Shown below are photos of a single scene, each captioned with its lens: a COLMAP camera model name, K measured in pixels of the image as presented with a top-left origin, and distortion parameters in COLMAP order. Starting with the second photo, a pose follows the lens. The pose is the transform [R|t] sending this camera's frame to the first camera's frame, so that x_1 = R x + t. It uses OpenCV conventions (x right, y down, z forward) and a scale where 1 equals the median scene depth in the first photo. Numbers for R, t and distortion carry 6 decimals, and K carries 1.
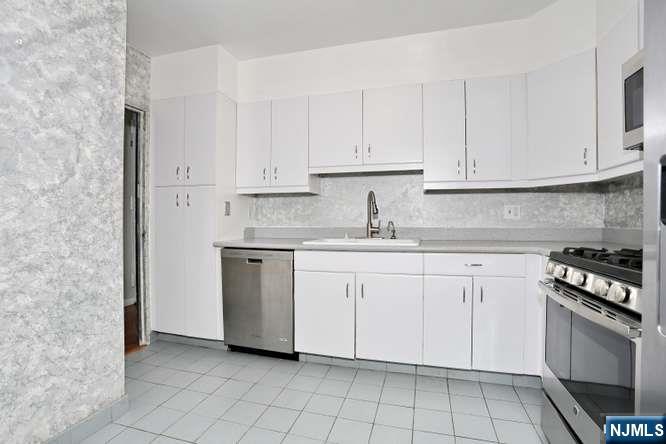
lens RADIAL K [[324.9, 0, 334.6], [0, 324.9, 224.1], [0, 0, 1]] dist [-0.025530, 0.006840]
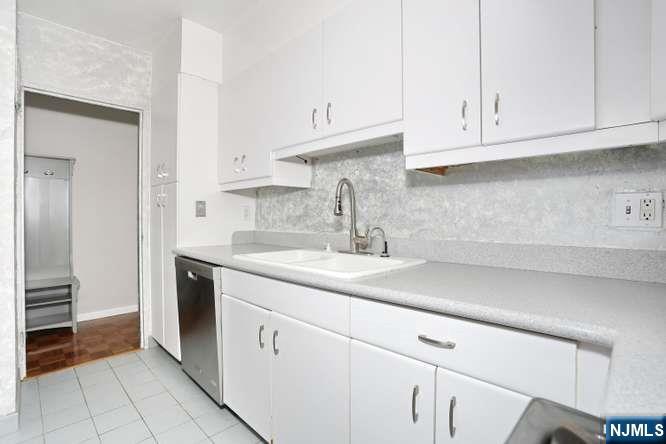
lens RADIAL K [[324.9, 0, 335.0], [0, 324.9, 220.7], [0, 0, 1]] dist [-0.025530, 0.006840]
pose [[0.868116, 0.008184, -0.496293, 0.419842], [-0.009991, 0.999950, -0.000987, -0.020417], [0.496260, 0.005815, 0.868154, 0.460649]]
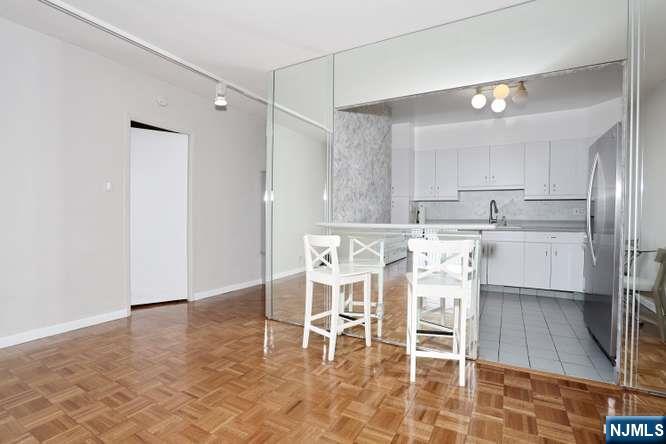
lens RADIAL K [[324.9, 0, 333.7], [0, 324.9, 219.7], [0, 0, 1]] dist [-0.025530, 0.006840]
pose [[0.973621, 0.014738, -0.227693, -0.368281], [-0.013888, 0.999889, 0.005337, 0.017133], [0.227747, -0.002034, 0.973718, -1.053492]]
